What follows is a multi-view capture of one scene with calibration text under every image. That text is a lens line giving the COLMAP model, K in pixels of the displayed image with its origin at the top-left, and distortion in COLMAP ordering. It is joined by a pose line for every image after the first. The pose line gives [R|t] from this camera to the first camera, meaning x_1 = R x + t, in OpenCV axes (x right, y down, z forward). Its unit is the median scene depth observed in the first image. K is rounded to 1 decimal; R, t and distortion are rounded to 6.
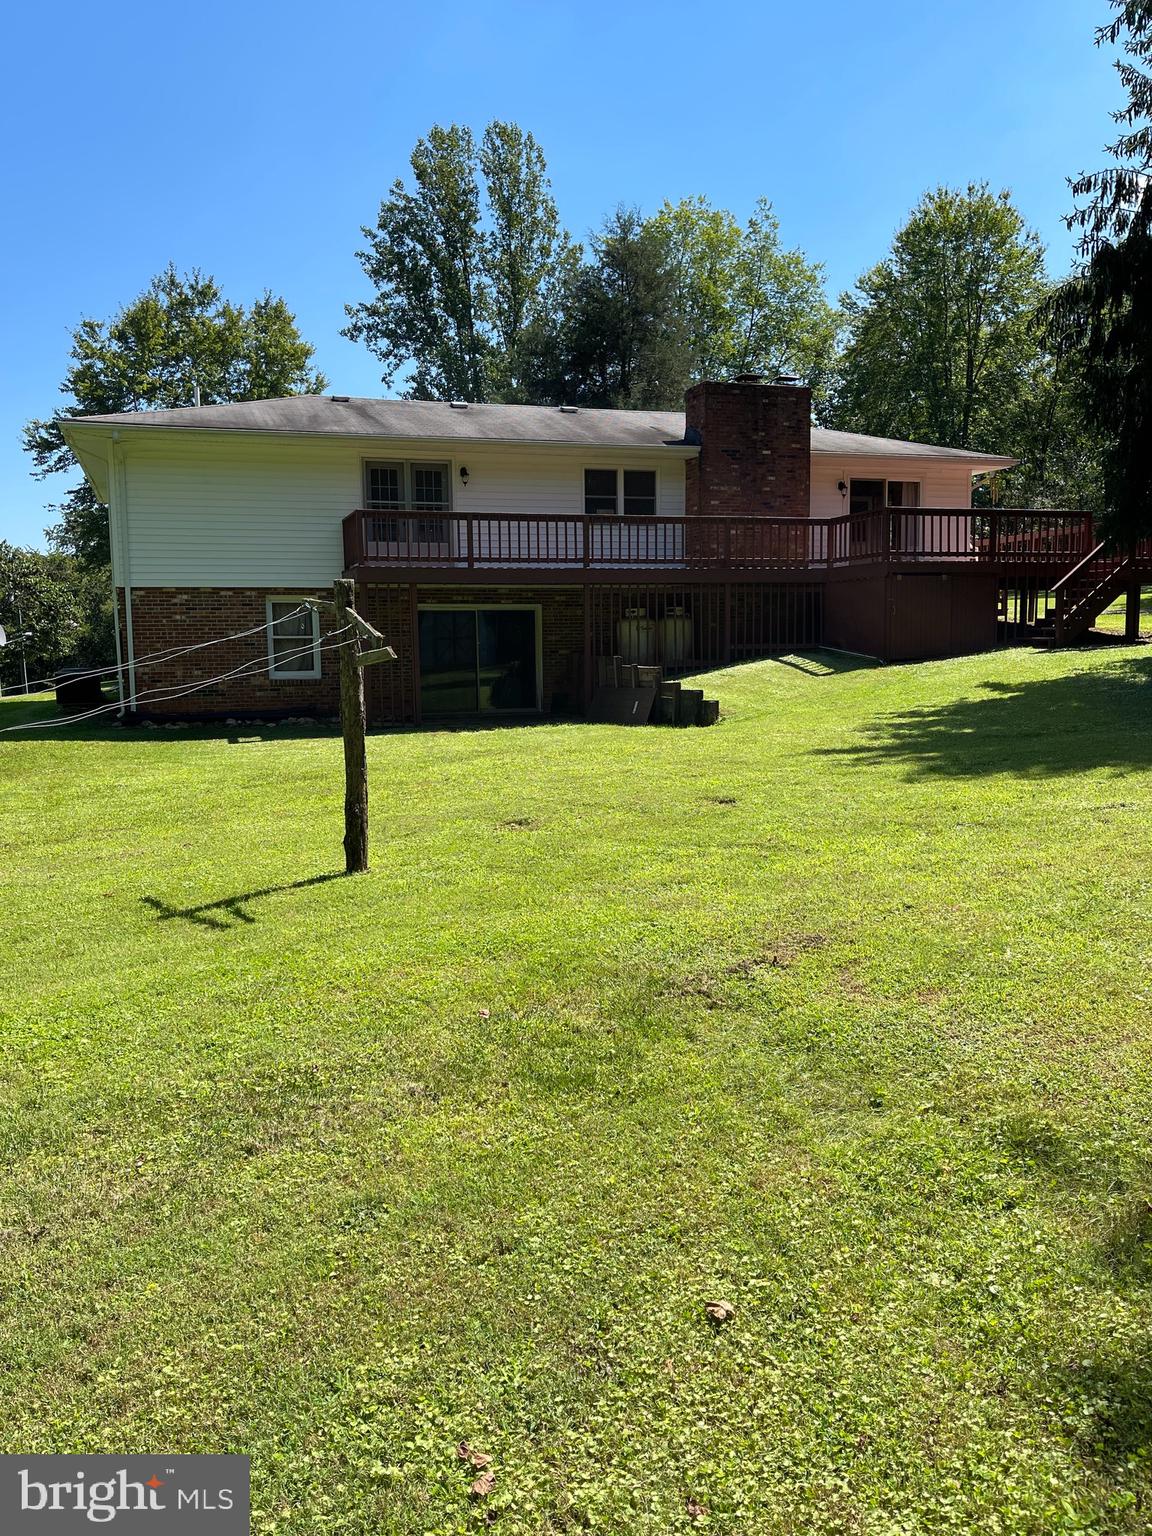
lens RADIAL K [[1267.7, 0, 587.3], [0, 1267.7, 769.3], [0, 0, 1]] dist [0.069708, -0.078399]
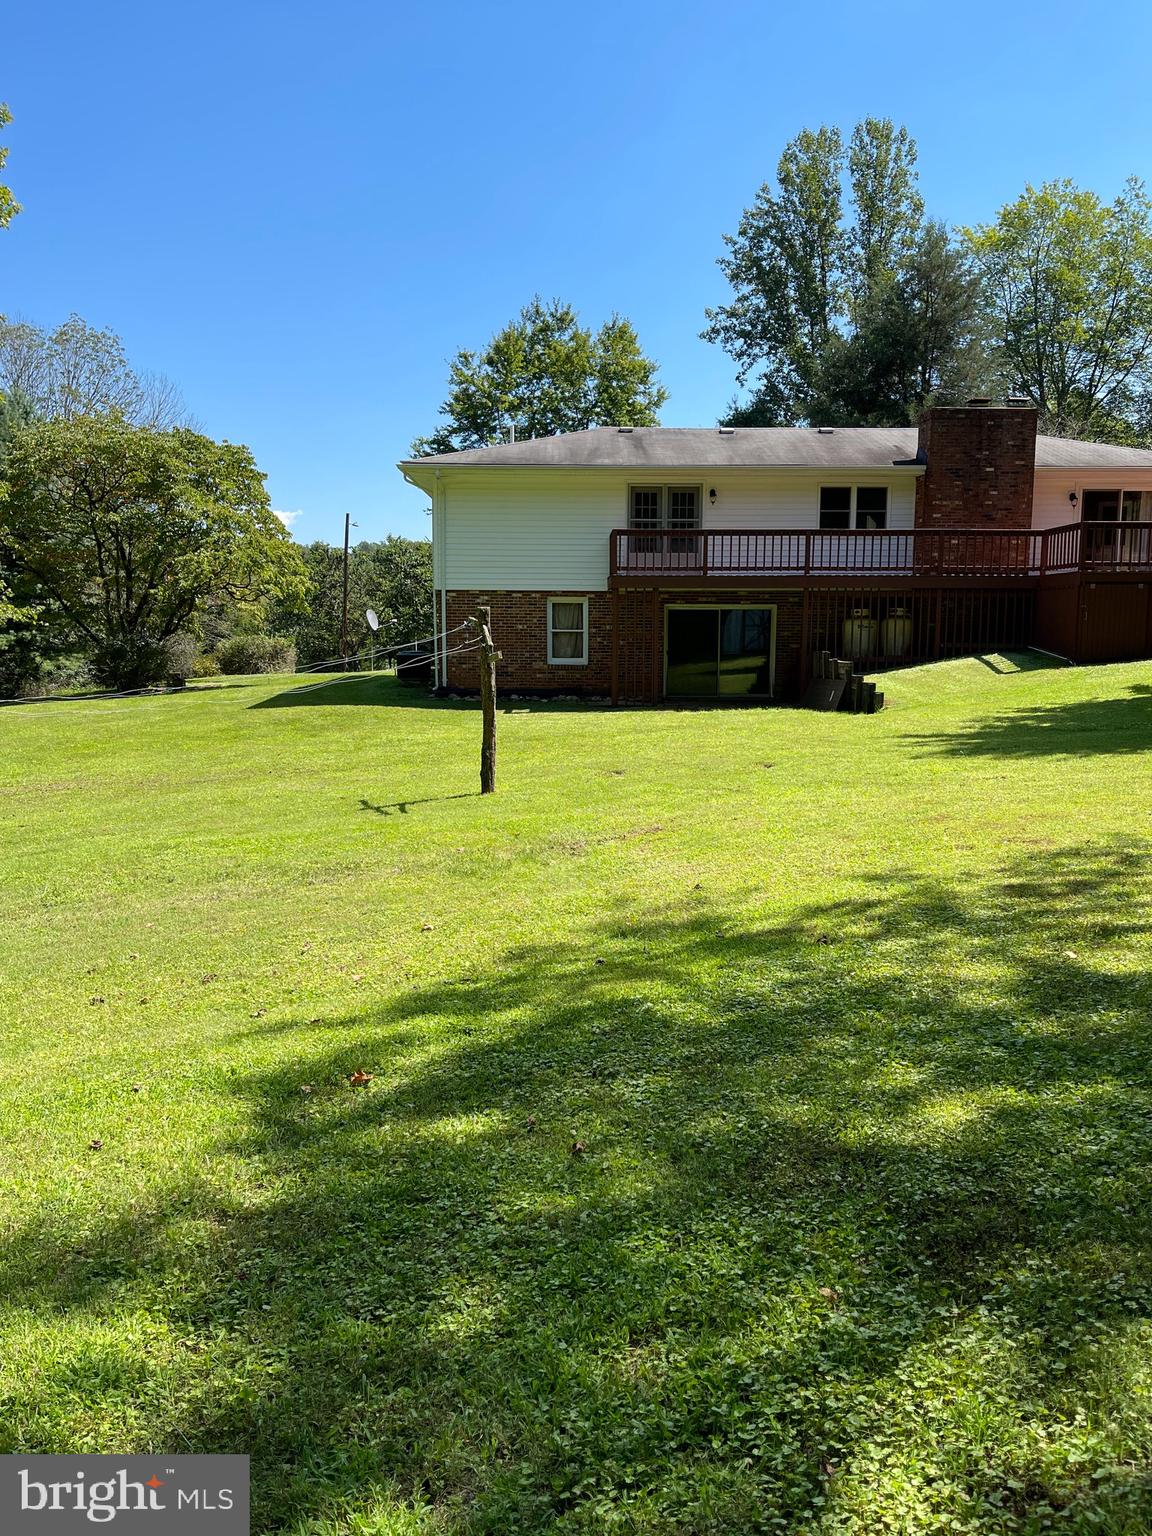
lens RADIAL K [[1259.2, 0, 566.9], [0, 1259.2, 772.2], [0, 0, 1]] dist [0.073714, -0.092765]
pose [[0.953063, 0.053714, -0.297970, 0.132685], [-0.048819, 0.998523, 0.023852, 0.004606], [0.298811, -0.008186, 0.954277, -0.160656]]
